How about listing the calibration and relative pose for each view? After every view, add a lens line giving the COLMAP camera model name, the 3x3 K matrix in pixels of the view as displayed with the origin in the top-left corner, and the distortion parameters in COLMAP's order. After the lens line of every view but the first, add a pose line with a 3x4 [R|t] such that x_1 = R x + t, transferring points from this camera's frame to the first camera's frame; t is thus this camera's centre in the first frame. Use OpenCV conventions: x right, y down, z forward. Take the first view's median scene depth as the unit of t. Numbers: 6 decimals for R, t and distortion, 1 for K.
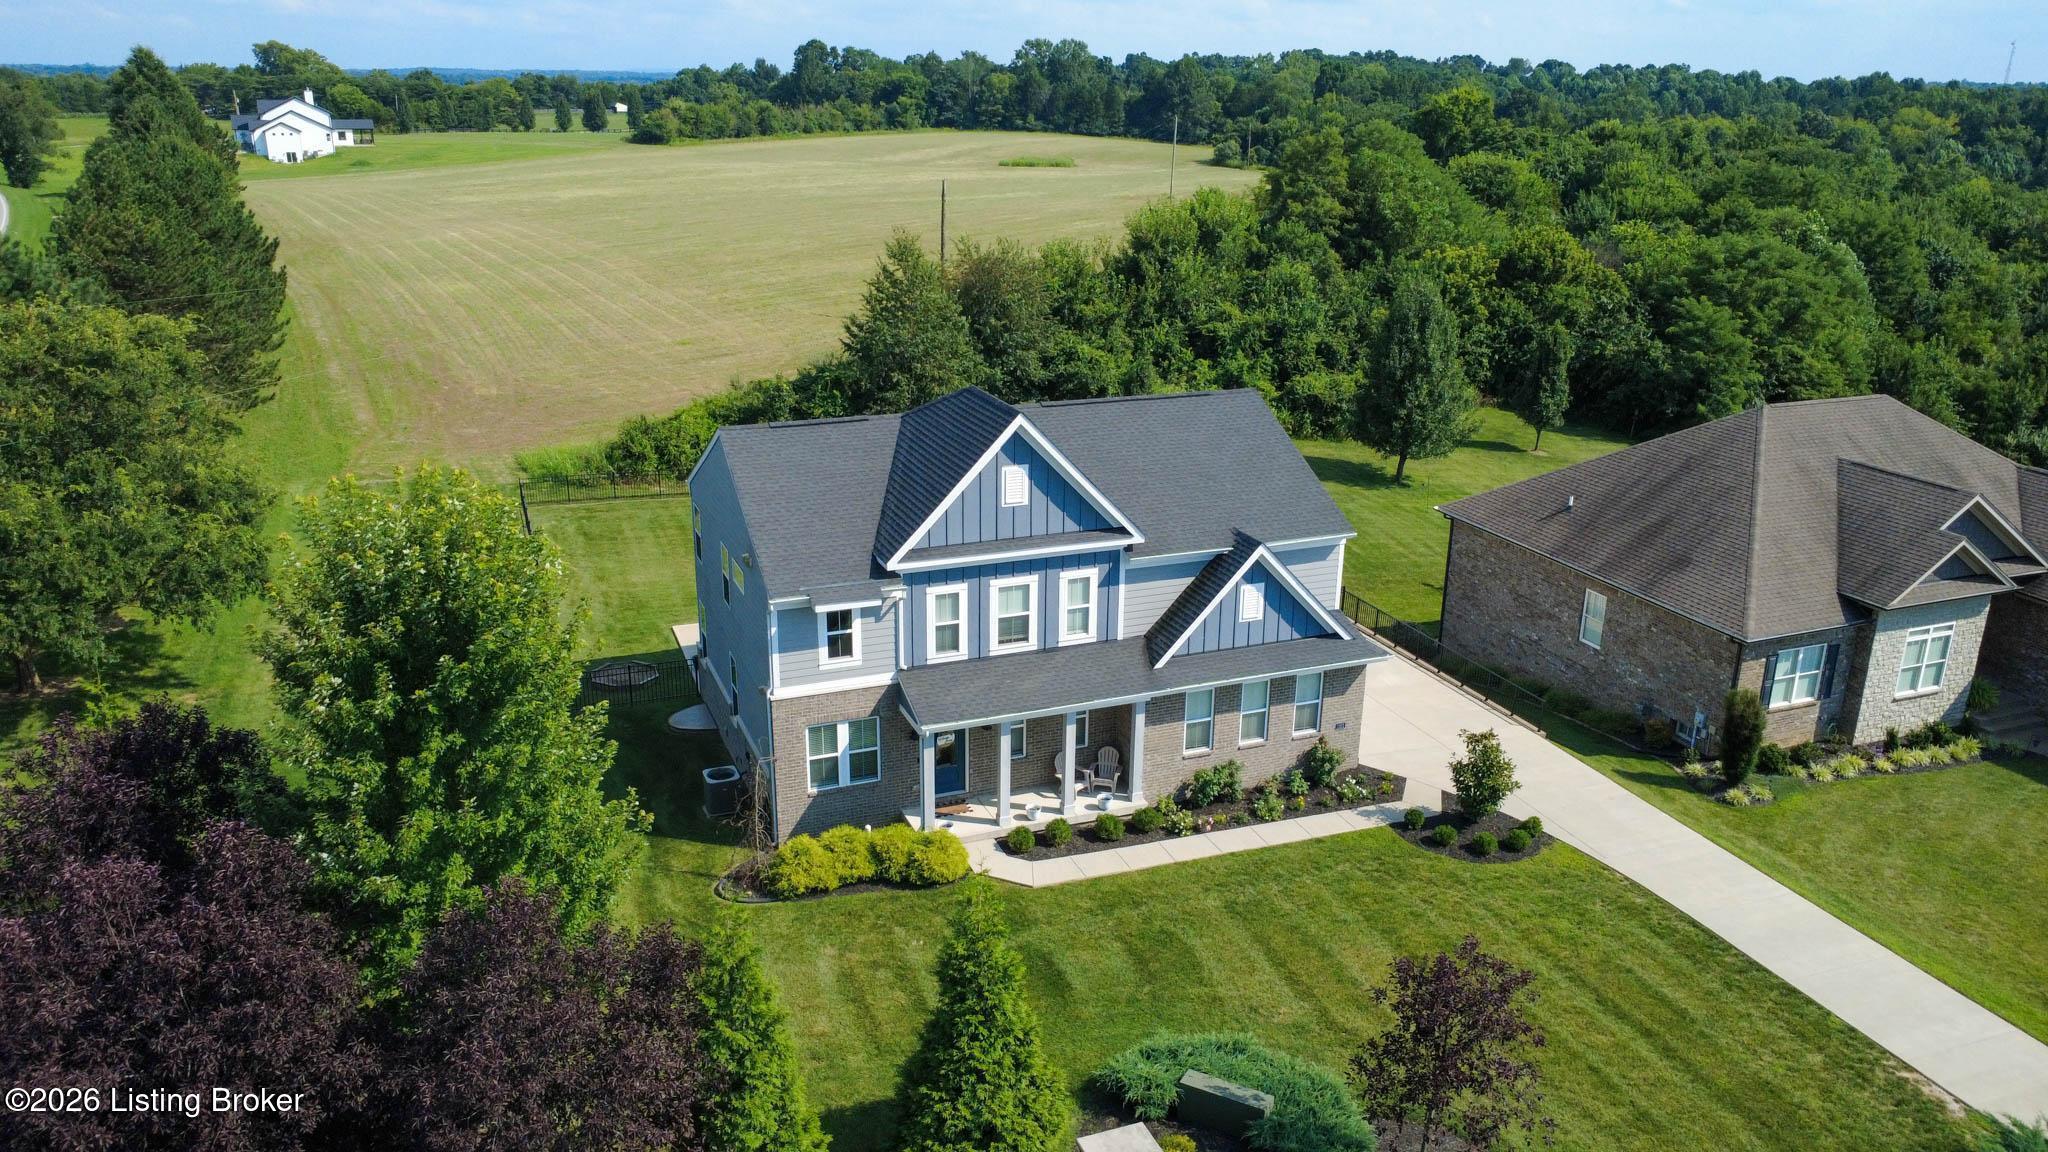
lens RADIAL K [[1490.5, 0, 1024.0], [0, 1490.5, 576.0], [0, 0, 1]] dist [0.002593, 0.000746]
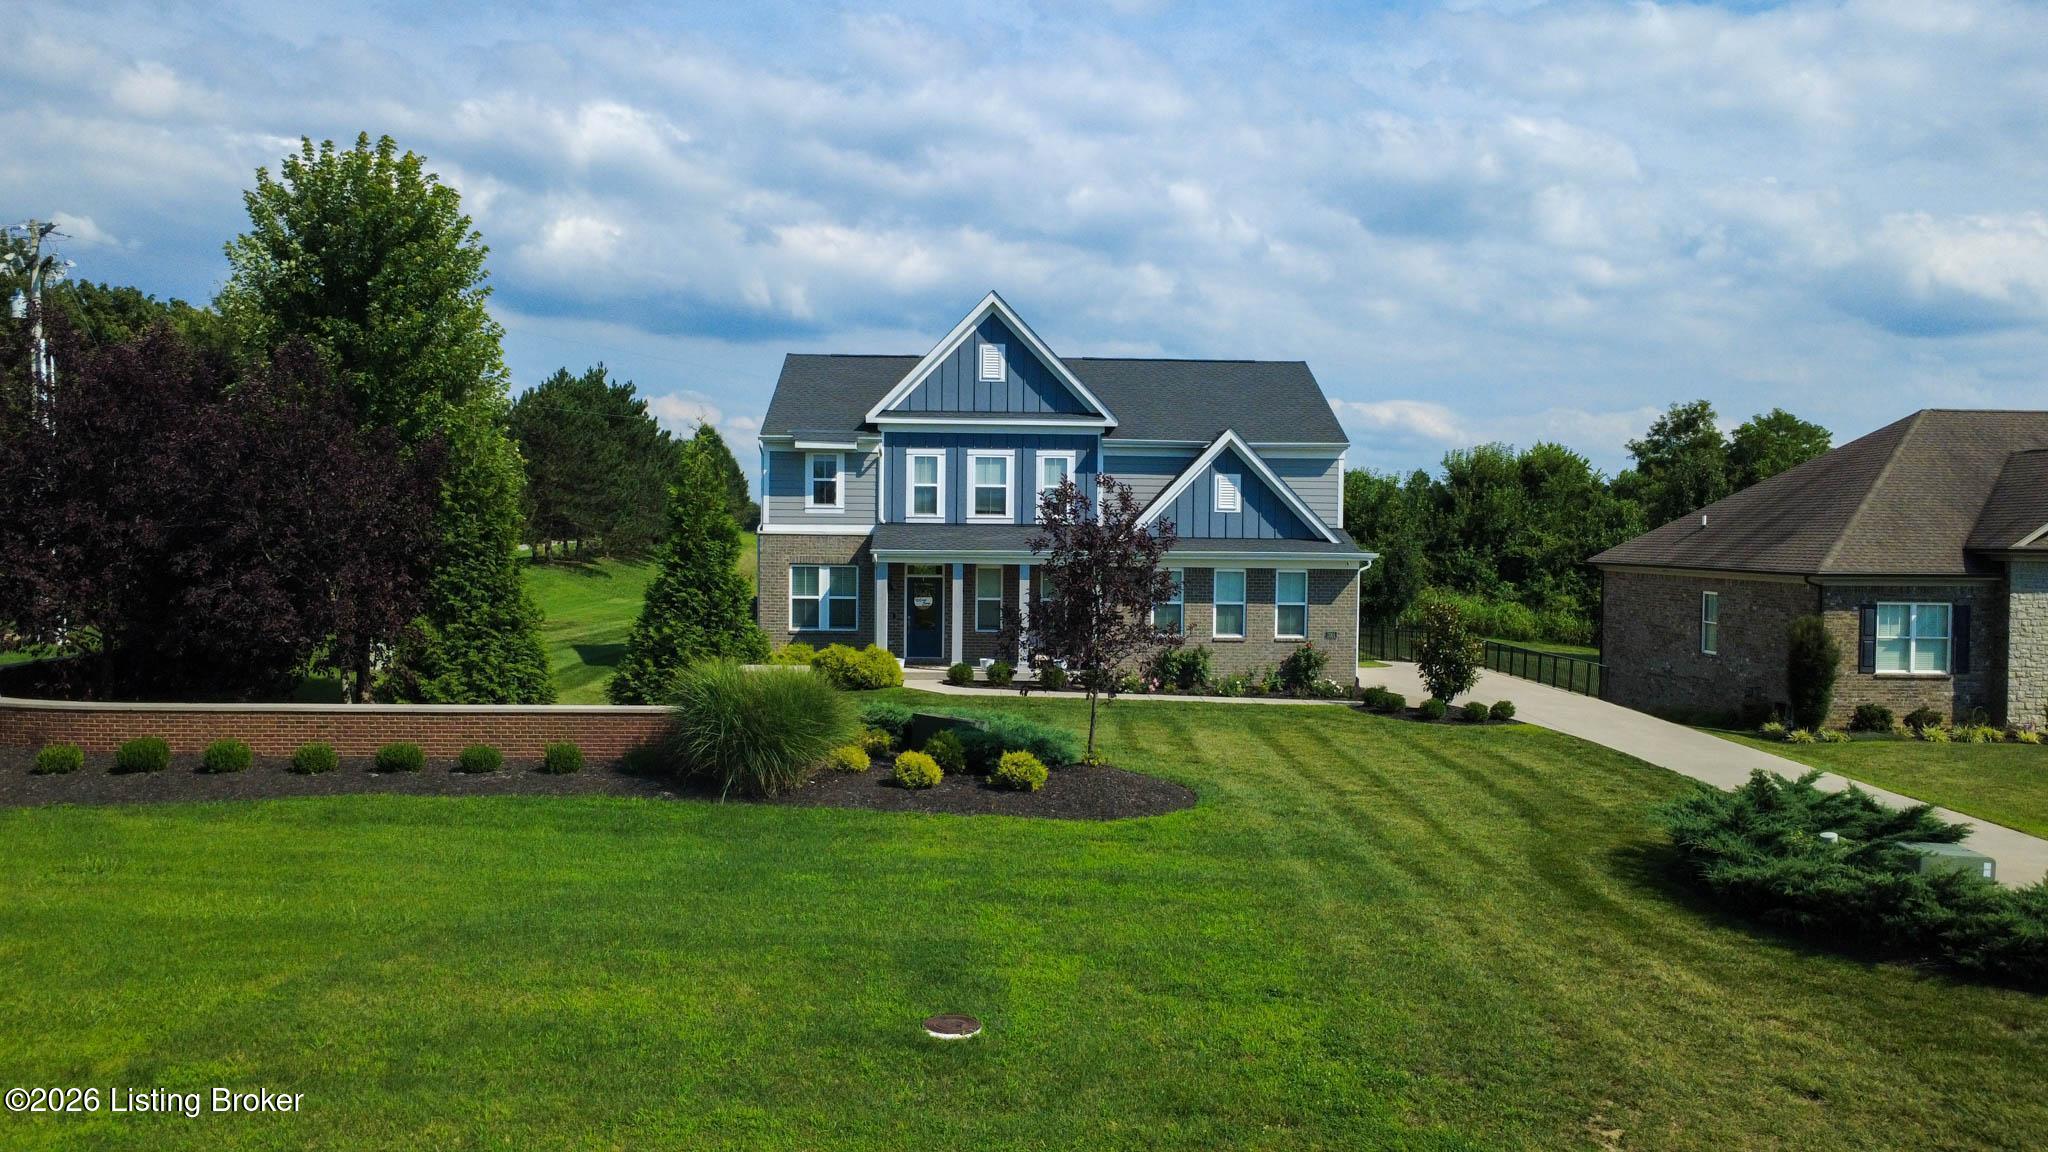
lens RADIAL K [[1490.5, 0, 1024.0], [0, 1490.5, 576.0], [0, 0, 1]] dist [0.002593, 0.000746]
pose [[0.940381, 0.009052, -0.340004, 0.361354], [-0.108645, 0.955269, -0.275058, 0.360256], [0.322305, 0.295599, 0.899300, 0.049877]]
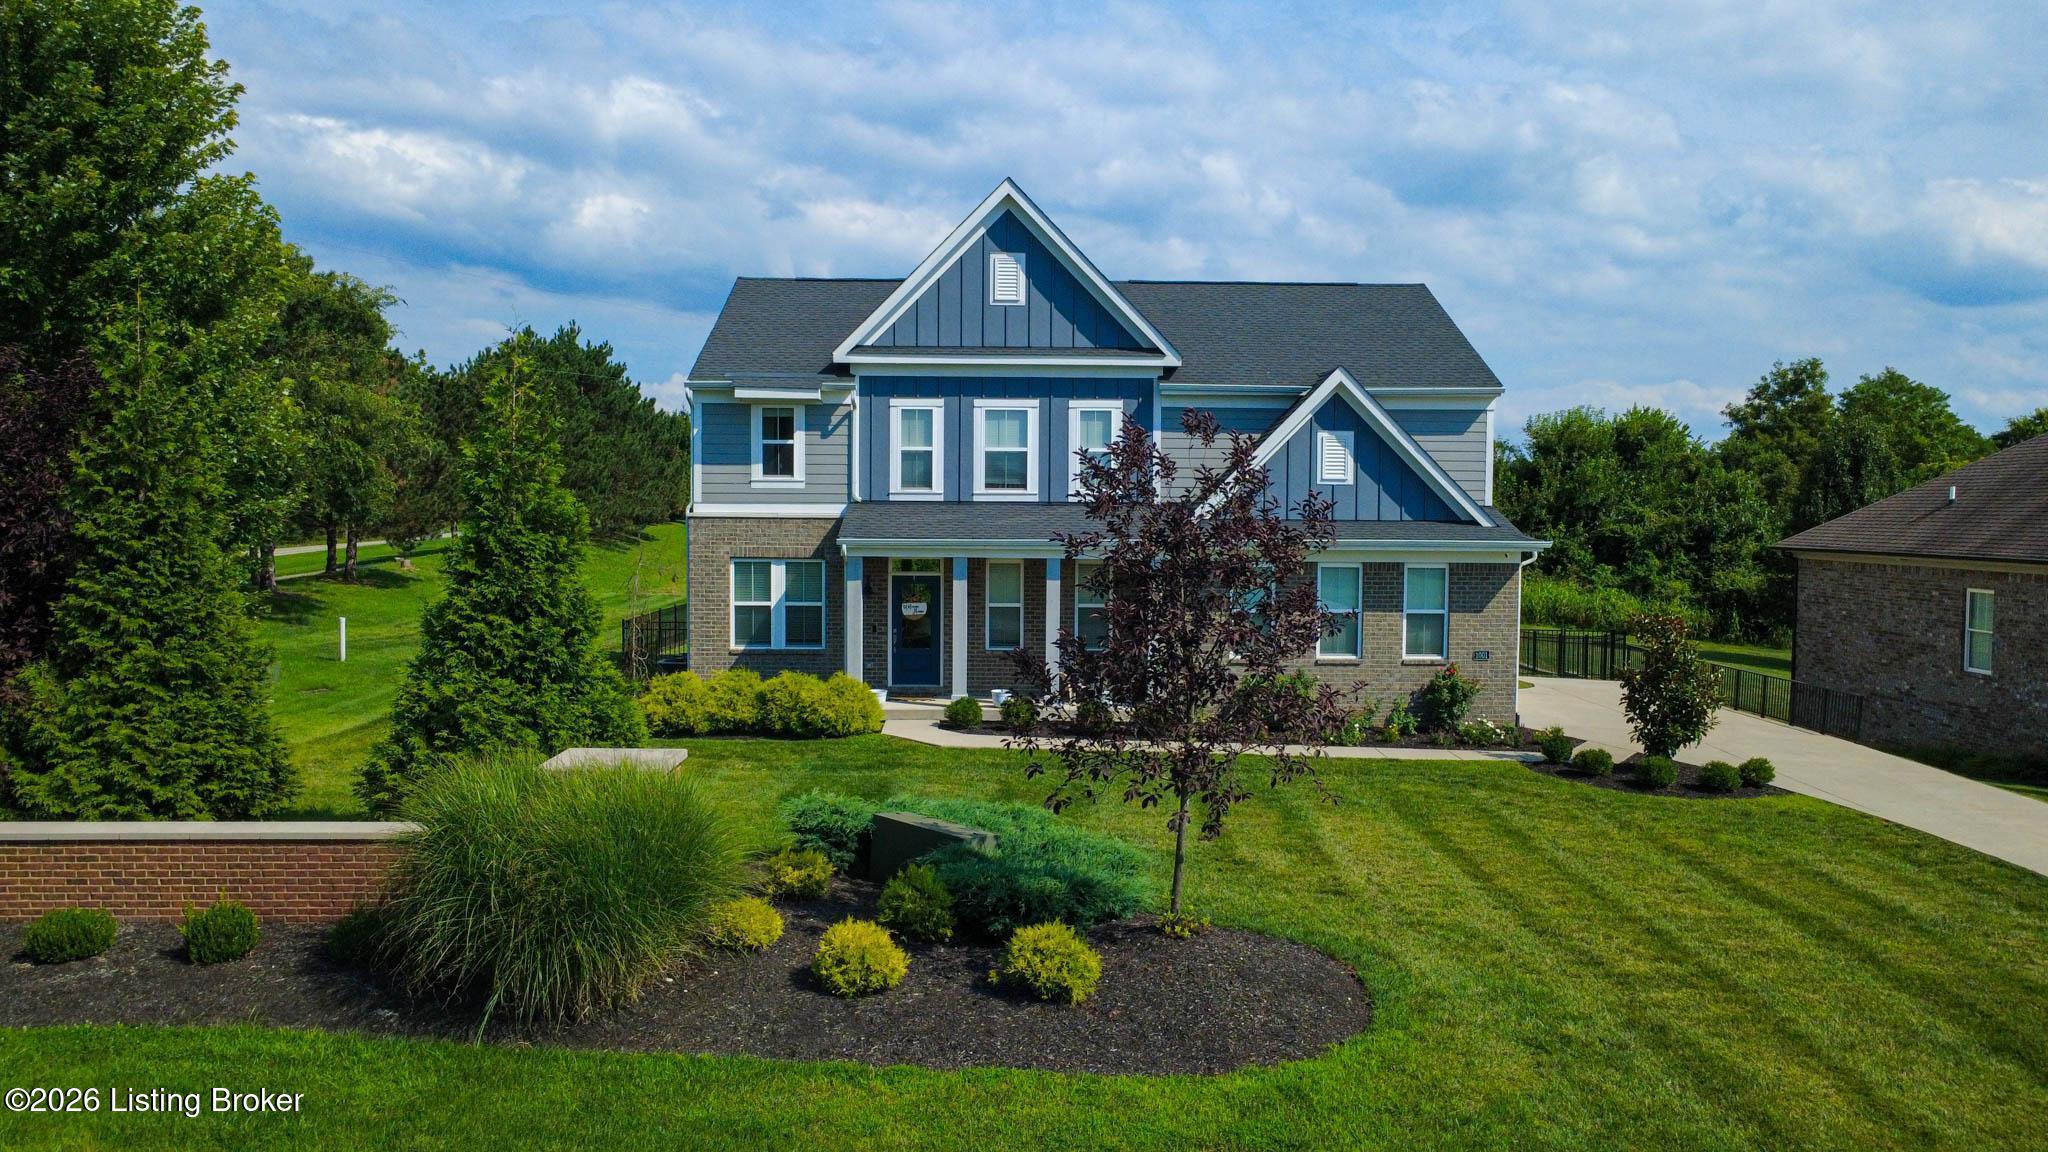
lens RADIAL K [[1490.5, 0, 1024.0], [0, 1490.5, 576.0], [0, 0, 1]] dist [0.002593, 0.000746]
pose [[0.934404, 0.011507, -0.356030, 0.265483], [-0.110091, 0.959876, -0.257912, 0.273880], [0.338776, 0.280189, 0.898178, 0.296337]]
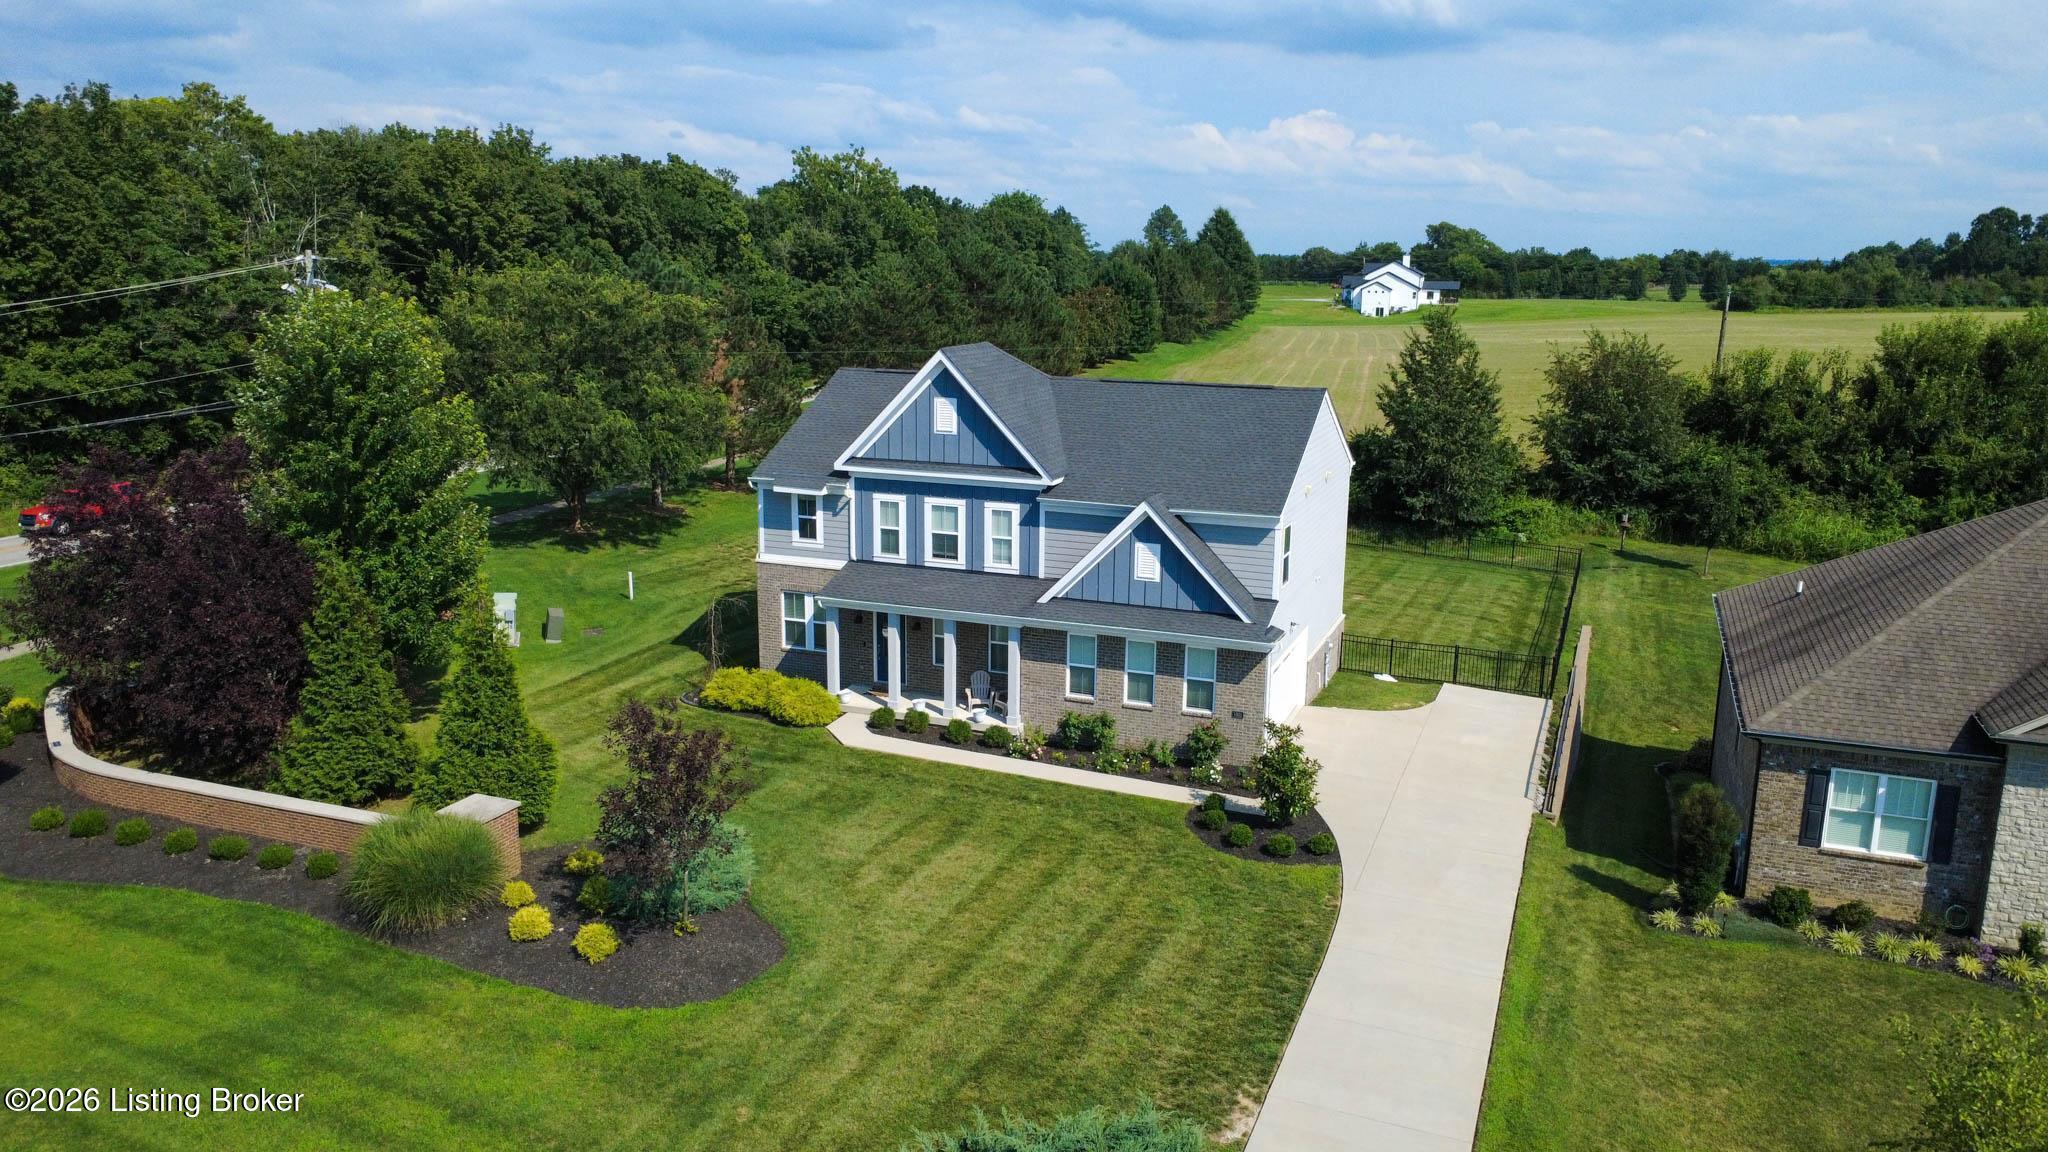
lens RADIAL K [[1490.5, 0, 1024.0], [0, 1490.5, 576.0], [0, 0, 1]] dist [0.002593, 0.000746]
pose [[0.724586, 0.142504, -0.674291, 0.761805], [-0.221676, 0.974587, -0.032242, 0.076620], [0.652561, 0.172836, 0.737762, 0.191031]]
